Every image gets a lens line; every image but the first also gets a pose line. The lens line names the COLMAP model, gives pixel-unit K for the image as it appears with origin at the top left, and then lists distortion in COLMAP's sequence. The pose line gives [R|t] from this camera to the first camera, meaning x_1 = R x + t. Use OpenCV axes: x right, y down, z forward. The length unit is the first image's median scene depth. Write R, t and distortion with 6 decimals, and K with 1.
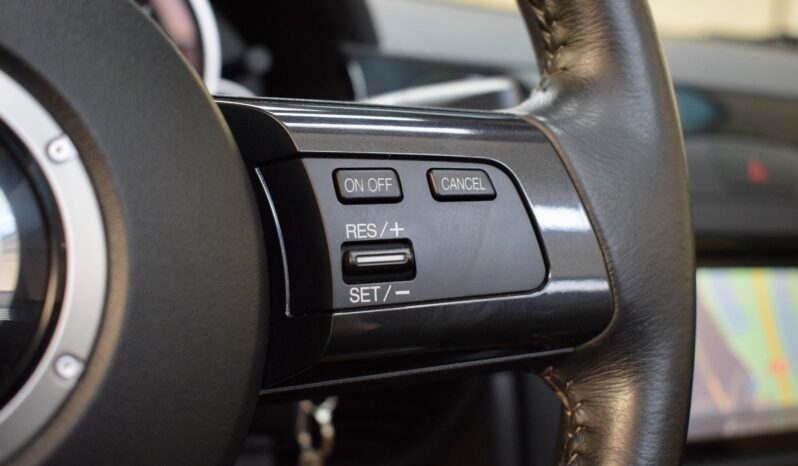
lens RADIAL K [[1025.3, 0, 399.0], [0, 1025.3, 233.0], [0, 0, 1]] dist [-0.004599, -0.007232]
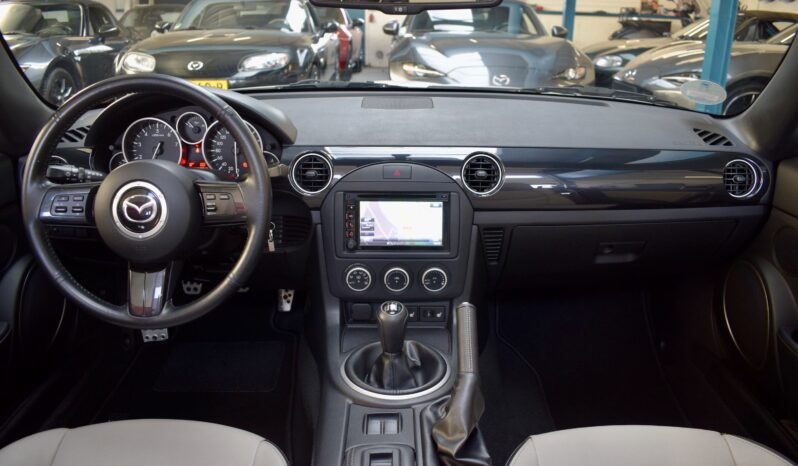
lens RADIAL K [[622.2, 0, 399.0], [0, 622.2, 233.0], [0, 0, 1]] dist [-0.105218, 0.008200]
pose [[0.892810, 0.076790, -0.443839, 2.831029], [0.007186, 0.982807, 0.184494, -0.541272], [0.450376, -0.167908, 0.876909, -1.970968]]
